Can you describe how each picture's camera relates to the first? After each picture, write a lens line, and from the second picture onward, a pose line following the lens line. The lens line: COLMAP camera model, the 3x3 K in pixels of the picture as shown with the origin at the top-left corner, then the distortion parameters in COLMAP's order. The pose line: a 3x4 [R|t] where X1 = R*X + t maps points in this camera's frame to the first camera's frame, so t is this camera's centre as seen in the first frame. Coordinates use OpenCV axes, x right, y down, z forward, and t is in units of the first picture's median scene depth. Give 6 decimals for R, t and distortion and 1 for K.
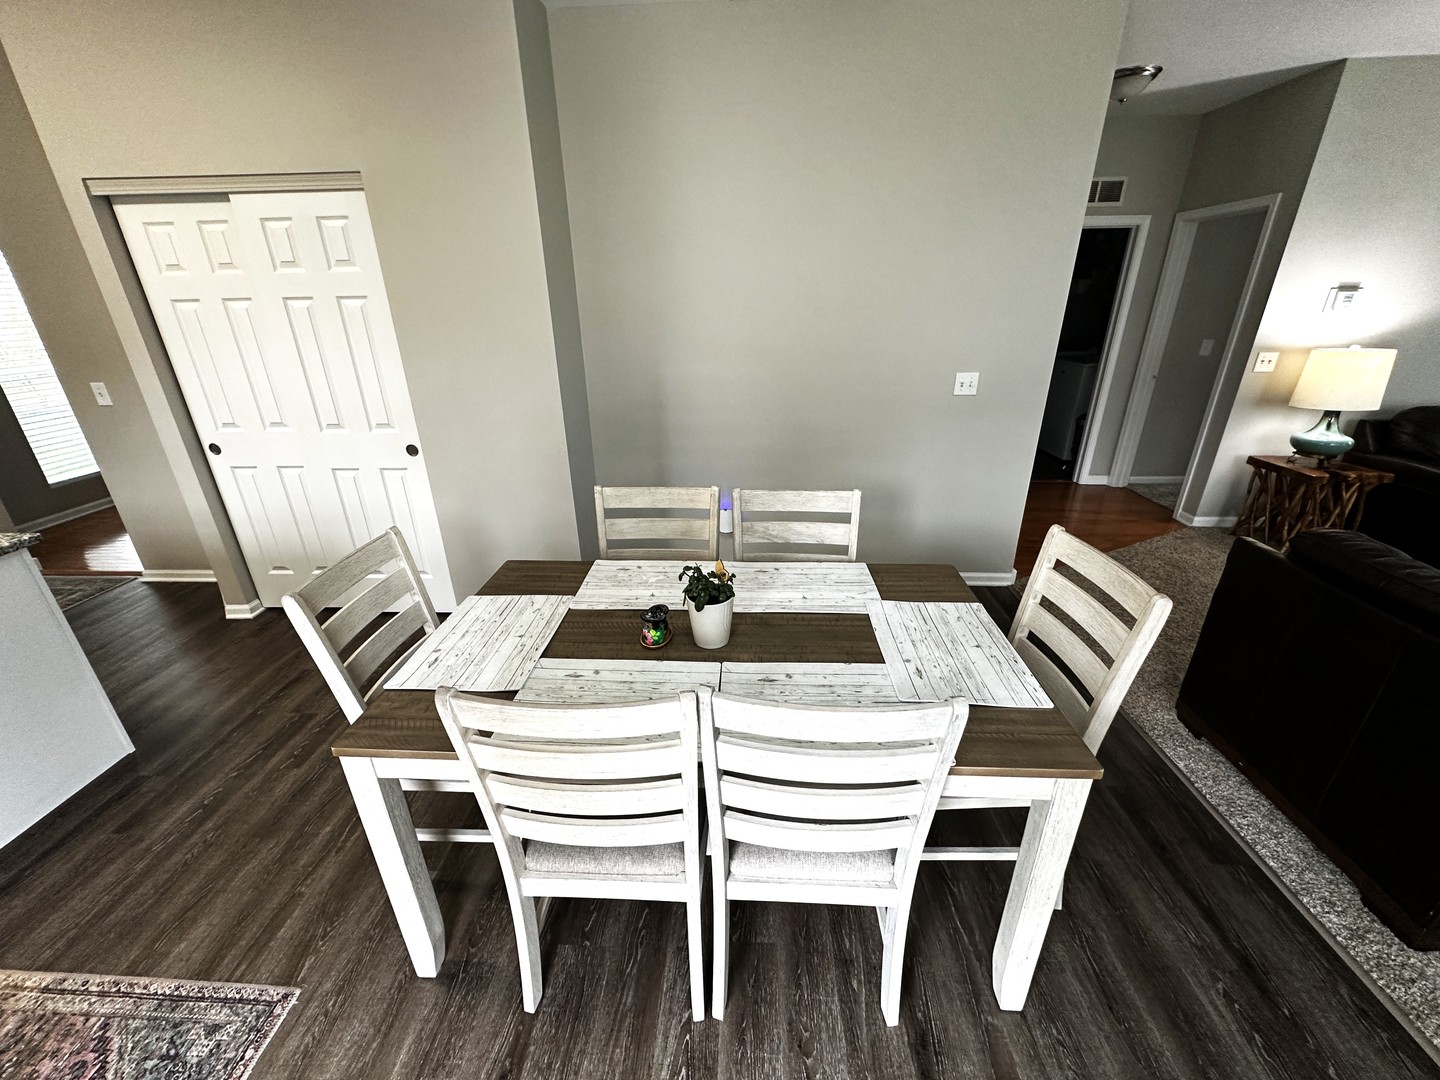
lens RADIAL K [[577.6, 0, 718.9], [0, 577.6, 539.6], [0, 0, 1]] dist [-0.003247, -0.000216]
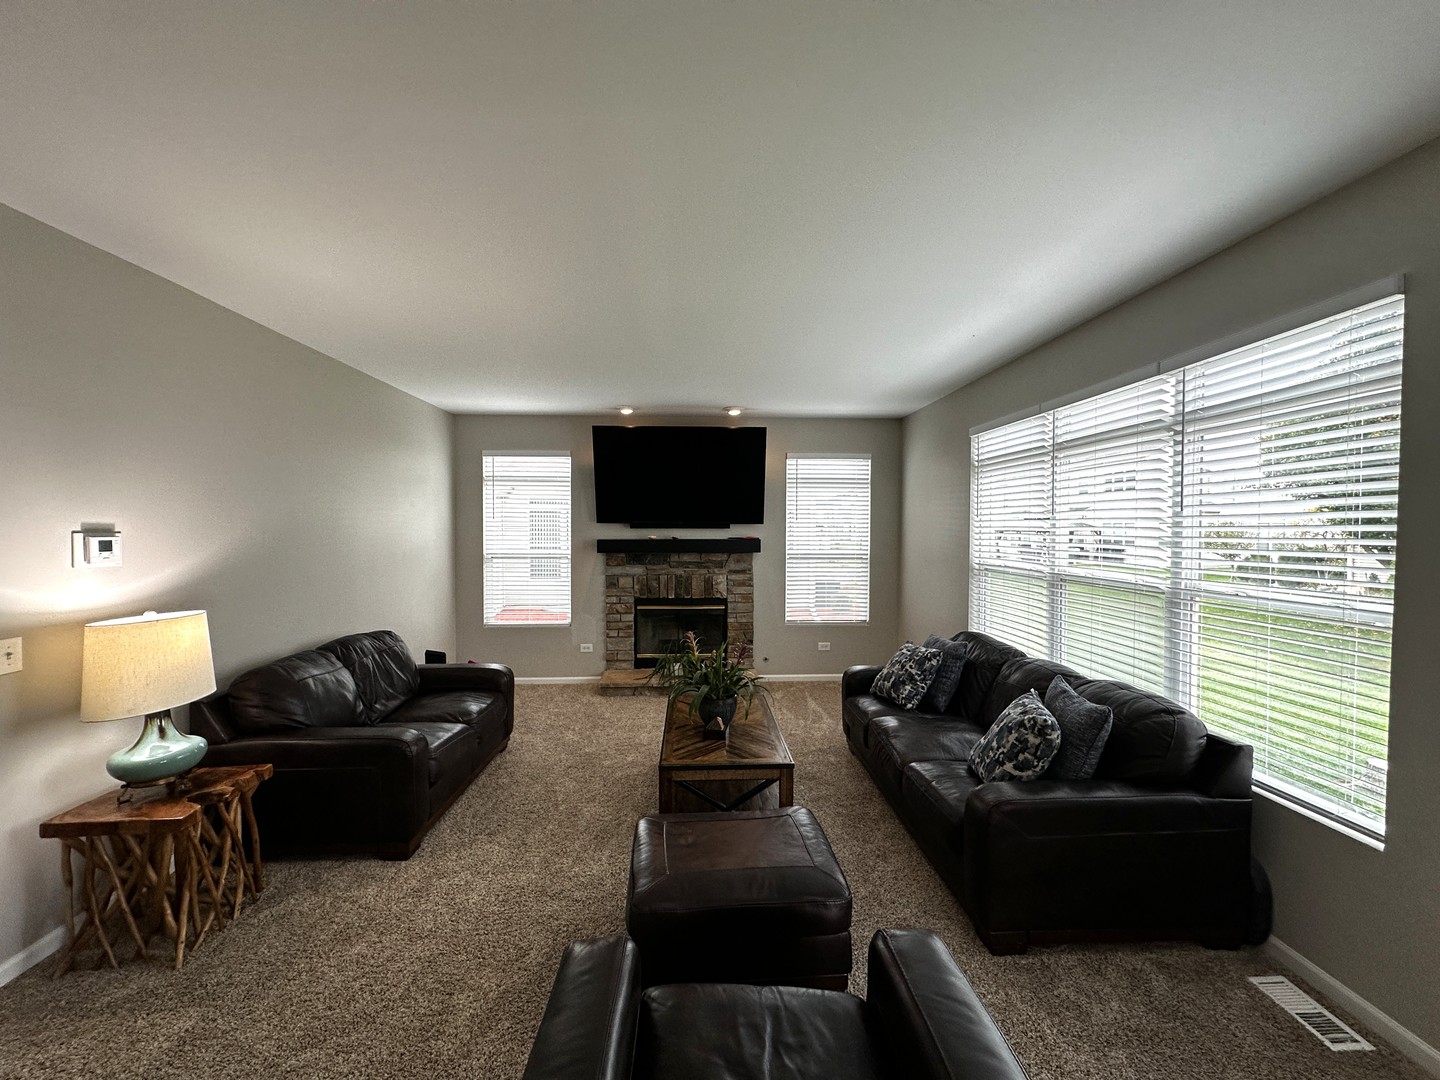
lens RADIAL K [[577.6, 0, 716.7], [0, 577.6, 544.9], [0, 0, 1]] dist [-0.003247, -0.000216]
pose [[-0.095744, -0.015477, 0.995286, 0.372791], [0.390914, 0.918963, 0.051895, -0.179755], [-0.915434, 0.394039, -0.081935, 0.408770]]
